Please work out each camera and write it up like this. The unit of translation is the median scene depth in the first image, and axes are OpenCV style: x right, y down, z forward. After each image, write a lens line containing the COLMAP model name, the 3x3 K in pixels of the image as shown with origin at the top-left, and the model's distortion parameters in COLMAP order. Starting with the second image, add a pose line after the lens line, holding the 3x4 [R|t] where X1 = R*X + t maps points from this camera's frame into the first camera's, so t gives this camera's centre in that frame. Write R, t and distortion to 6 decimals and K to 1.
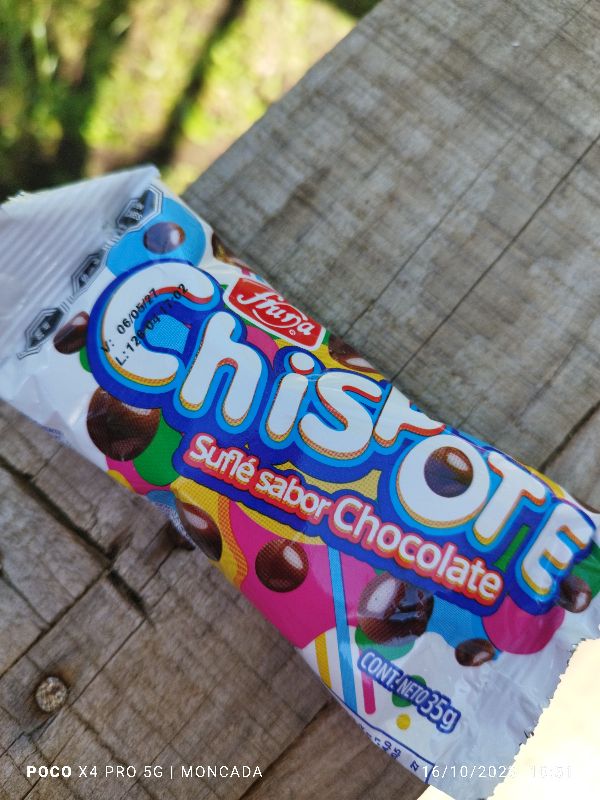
lens RADIAL K [[561.5, 0, 300.0], [0, 561.5, 400.0], [0, 0, 1]] dist [0.001219, 0.000082]
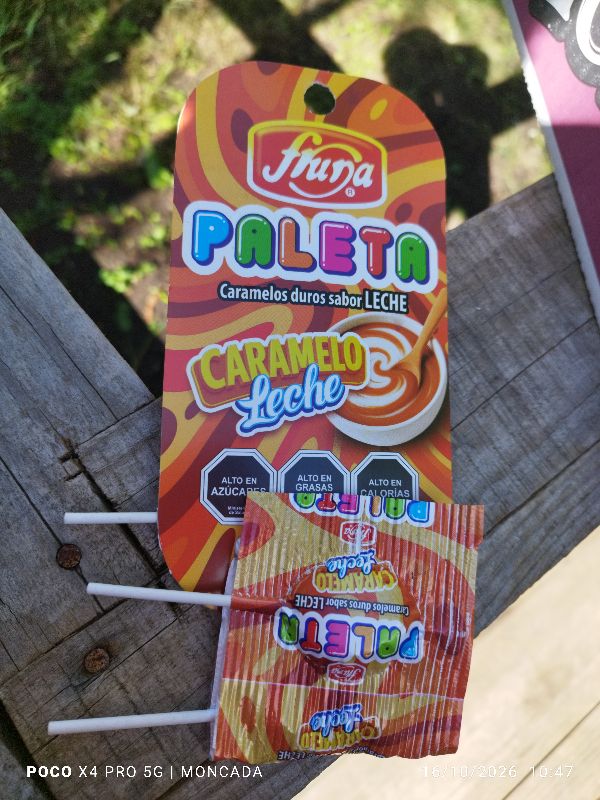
lens RADIAL K [[561.5, 0, 300.0], [0, 561.5, 400.0], [0, 0, 1]] dist [0.001219, 0.000082]
pose [[0.980214, 0.189229, -0.058070, 0.020721], [-0.193689, 0.977428, -0.084375, -0.130429], [0.040793, 0.093953, 0.994741, -0.598241]]
